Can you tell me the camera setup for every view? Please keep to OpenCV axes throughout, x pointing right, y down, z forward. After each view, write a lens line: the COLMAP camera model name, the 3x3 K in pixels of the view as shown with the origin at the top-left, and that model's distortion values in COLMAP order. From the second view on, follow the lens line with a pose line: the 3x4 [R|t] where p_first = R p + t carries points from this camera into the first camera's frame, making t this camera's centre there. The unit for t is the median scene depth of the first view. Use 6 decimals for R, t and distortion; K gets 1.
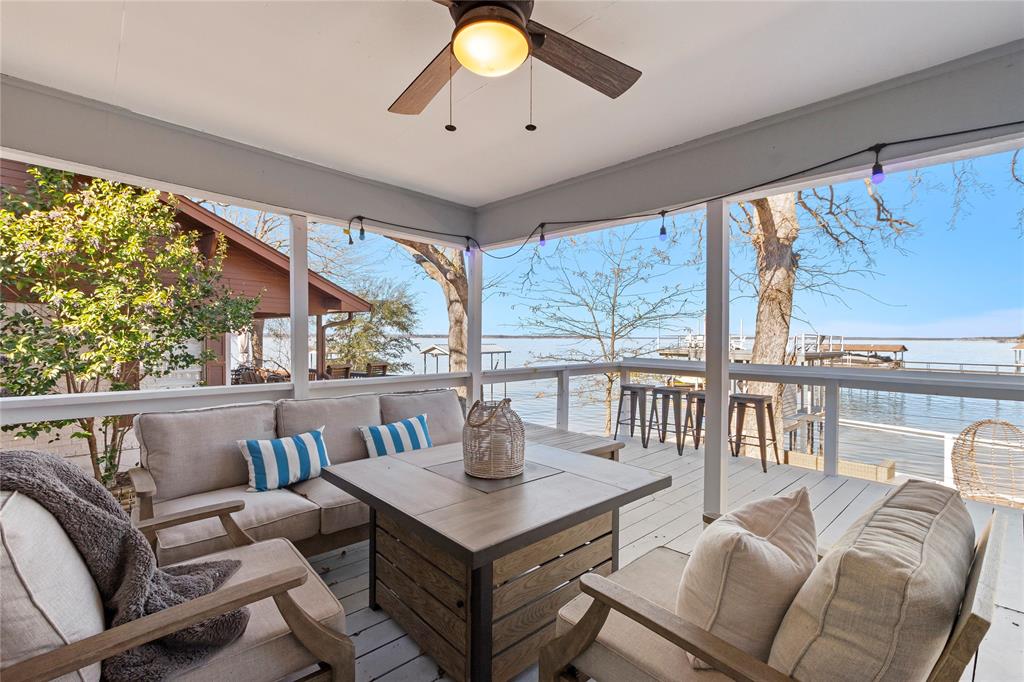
lens RADIAL K [[463.2, 0, 493.3], [0, 463.2, 342.4], [0, 0, 1]] dist [-0.000705, -0.000371]
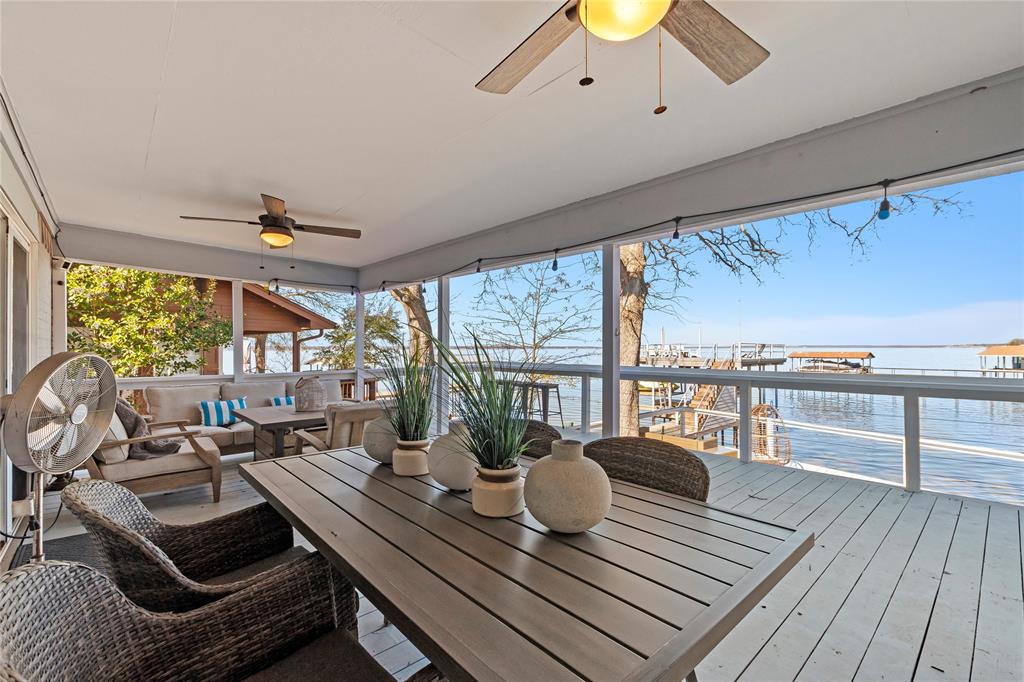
lens RADIAL K [[446.7, 0, 498.2], [0, 446.7, 346.6], [0, 0, 1]] dist [0.001515, -0.000237]
pose [[0.999957, -0.008199, -0.004278, 0.307525], [0.008136, 0.999862, -0.014497, 0.007175], [0.004396, 0.014461, 0.999886, -0.372067]]
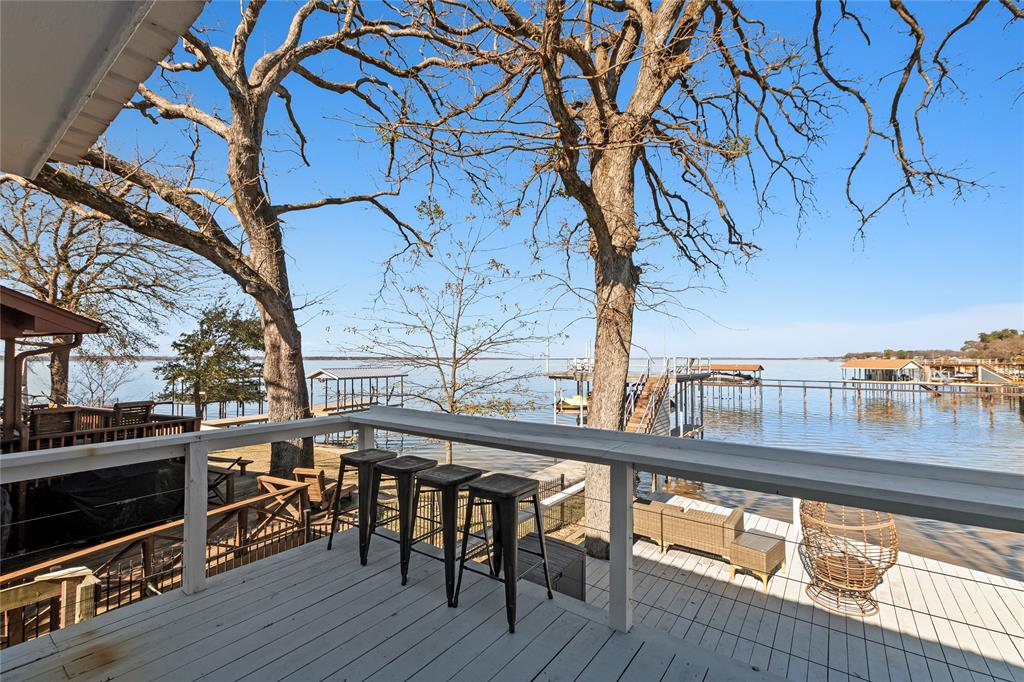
lens RADIAL K [[446.7, 0, 498.2], [0, 446.7, 346.6], [0, 0, 1]] dist [0.001515, -0.000237]
pose [[0.981418, 0.000527, 0.191884, 0.334292], [0.006788, 0.999275, -0.037462, -0.025951], [-0.191764, 0.038069, 0.980702, 0.346952]]
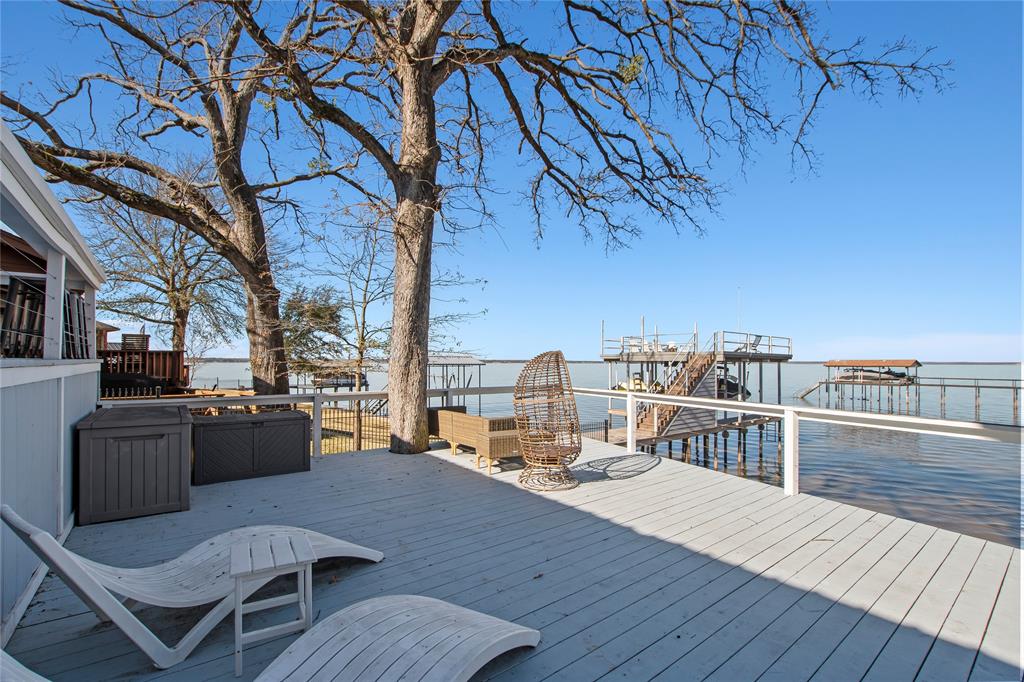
lens RADIAL K [[458.2, 0, 497.9], [0, 458.2, 354.7], [0, 0, 1]] dist [-0.038859, 0.007997]
pose [[0.996325, -0.003392, -0.085583, 1.121322], [0.000915, 0.999580, -0.028965, 0.211336], [0.085646, 0.028780, 0.995910, 0.199505]]
